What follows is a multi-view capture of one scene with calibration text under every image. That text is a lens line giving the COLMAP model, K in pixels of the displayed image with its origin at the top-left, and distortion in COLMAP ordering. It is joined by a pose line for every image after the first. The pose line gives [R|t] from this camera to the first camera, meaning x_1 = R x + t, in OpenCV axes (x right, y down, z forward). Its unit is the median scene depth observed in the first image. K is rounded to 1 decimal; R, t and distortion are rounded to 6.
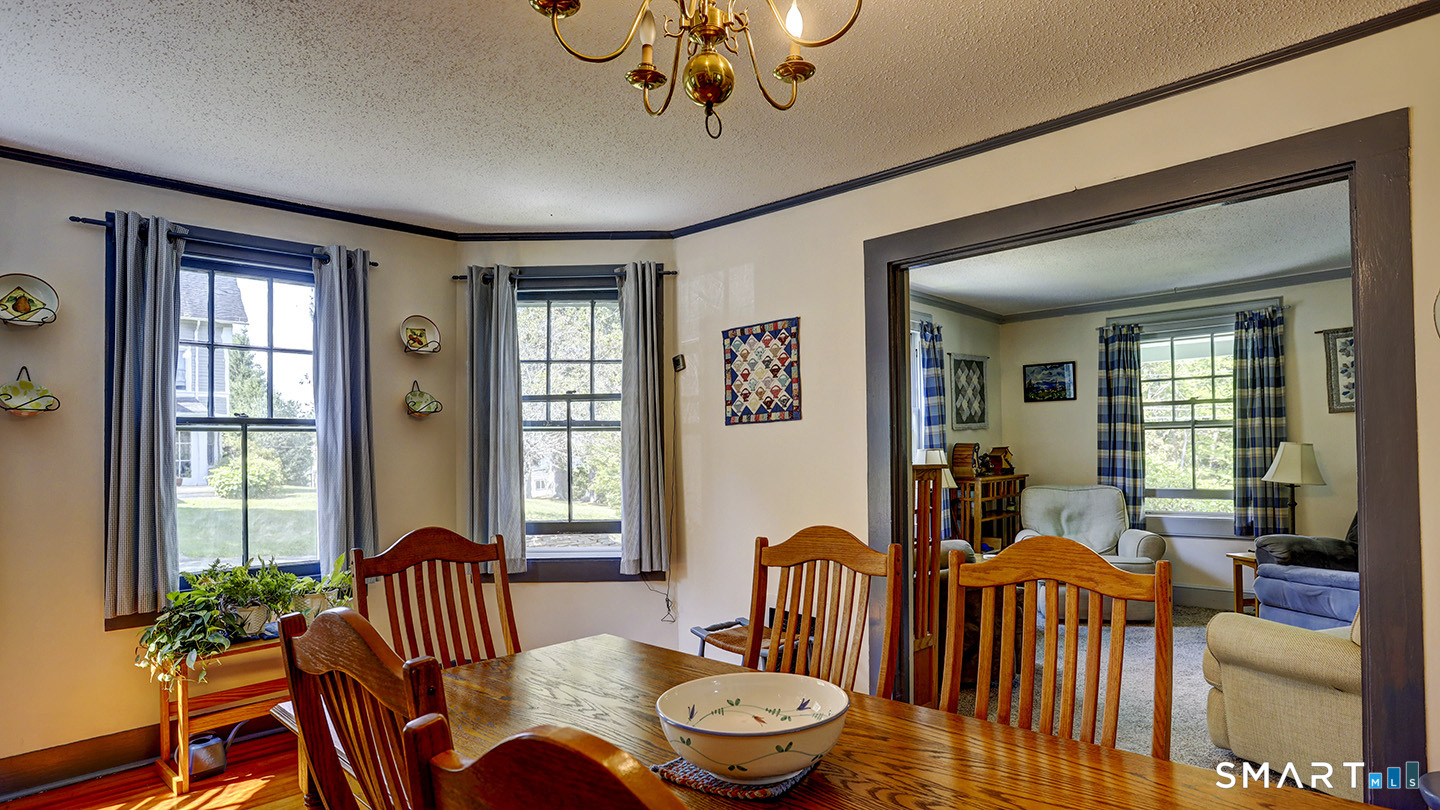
lens RADIAL K [[780.4, 0, 718.8], [0, 780.4, 413.2], [0, 0, 1]] dist [0.000212, 0.000045]
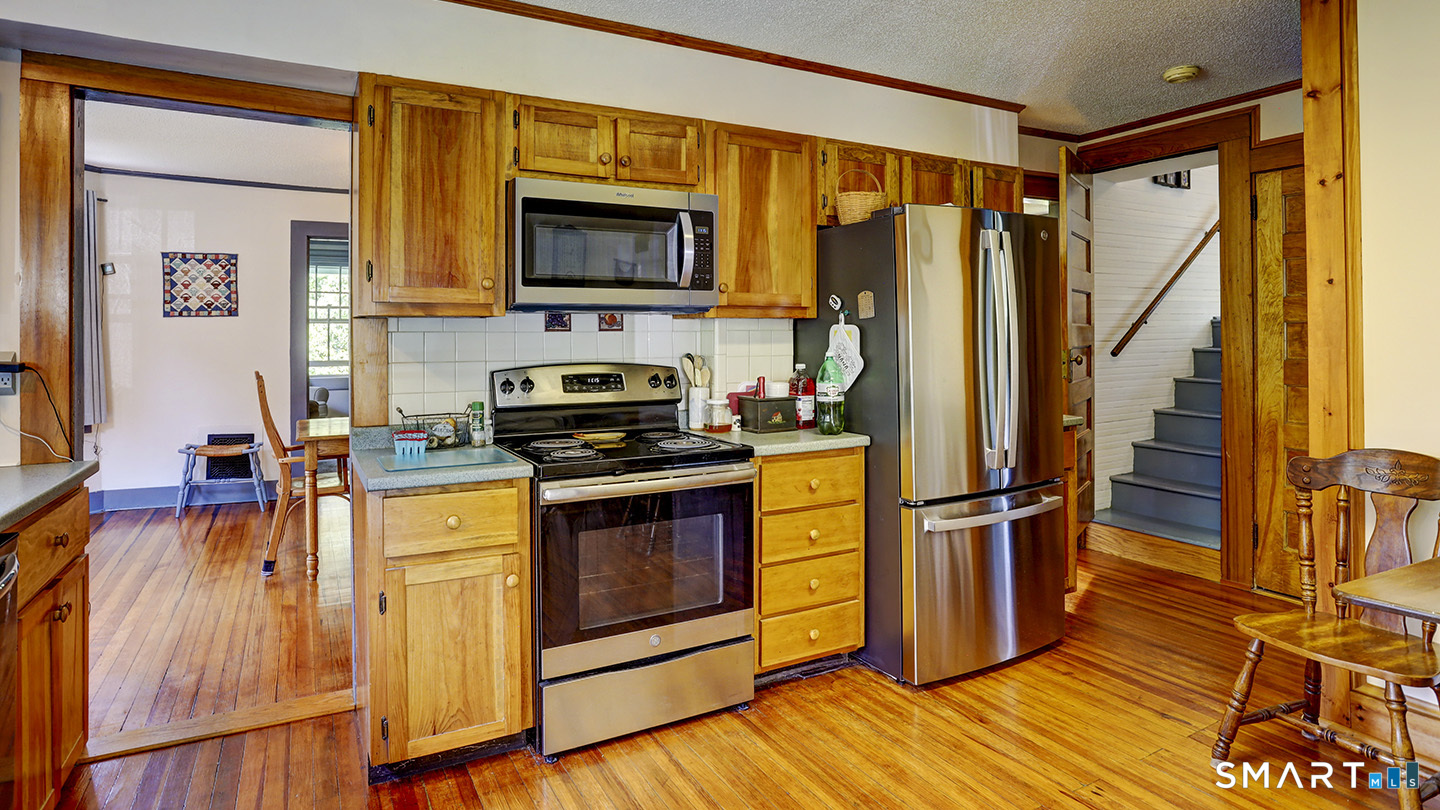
lens RADIAL K [[780.4, 0, 719.6], [0, 780.4, 405.2], [0, 0, 1]] dist [0.000212, 0.000045]
pose [[0.295779, -0.067353, 0.952879, -1.143709], [-0.047784, 0.995219, 0.085178, 0.005549], [-0.954060, -0.070726, 0.291147, -0.460951]]
